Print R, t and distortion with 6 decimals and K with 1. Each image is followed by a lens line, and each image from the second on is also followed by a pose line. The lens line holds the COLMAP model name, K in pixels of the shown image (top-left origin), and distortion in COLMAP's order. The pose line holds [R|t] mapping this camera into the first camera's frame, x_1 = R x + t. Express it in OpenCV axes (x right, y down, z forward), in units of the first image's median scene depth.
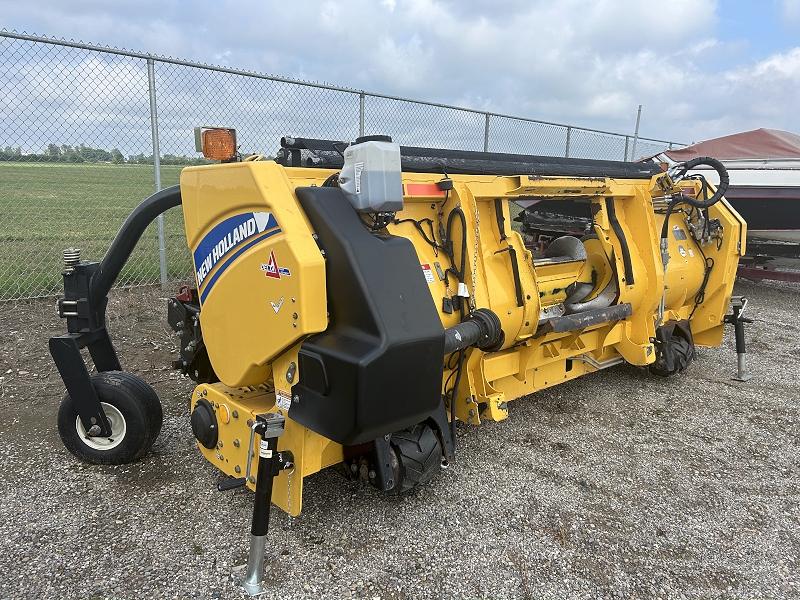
lens RADIAL K [[602.1, 0, 395.6], [0, 602.1, 301.9], [0, 0, 1]] dist [0.044322, -0.041122]
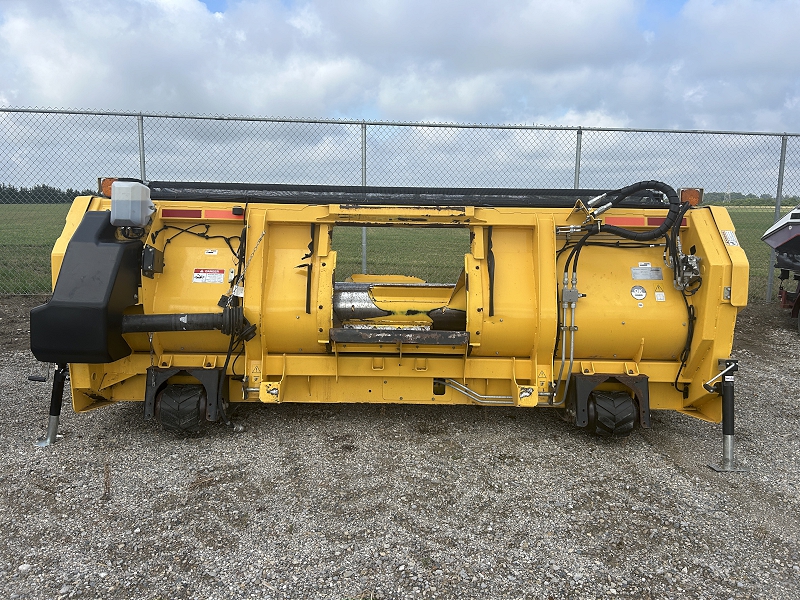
lens RADIAL K [[602.1, 0, 394.6], [0, 602.1, 294.8], [0, 0, 1]] dist [0.044322, -0.041122]
pose [[0.752188, 0.083965, -0.653577, 0.969016], [-0.132885, 0.990800, -0.025646, -0.018261], [0.645411, 0.106141, 0.756425, 0.185434]]
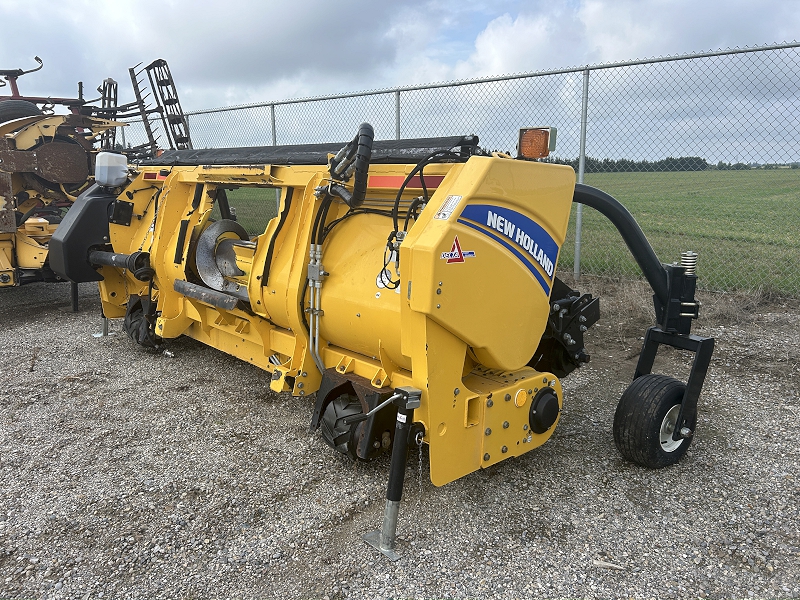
lens RADIAL K [[602.1, 0, 397.4], [0, 602.1, 296.8], [0, 0, 1]] dist [0.044322, -0.041122]
pose [[0.026646, 0.180884, -0.983143, 1.361980], [-0.201774, 0.964223, 0.171934, -0.219724], [0.979070, 0.193791, 0.062191, 1.233586]]
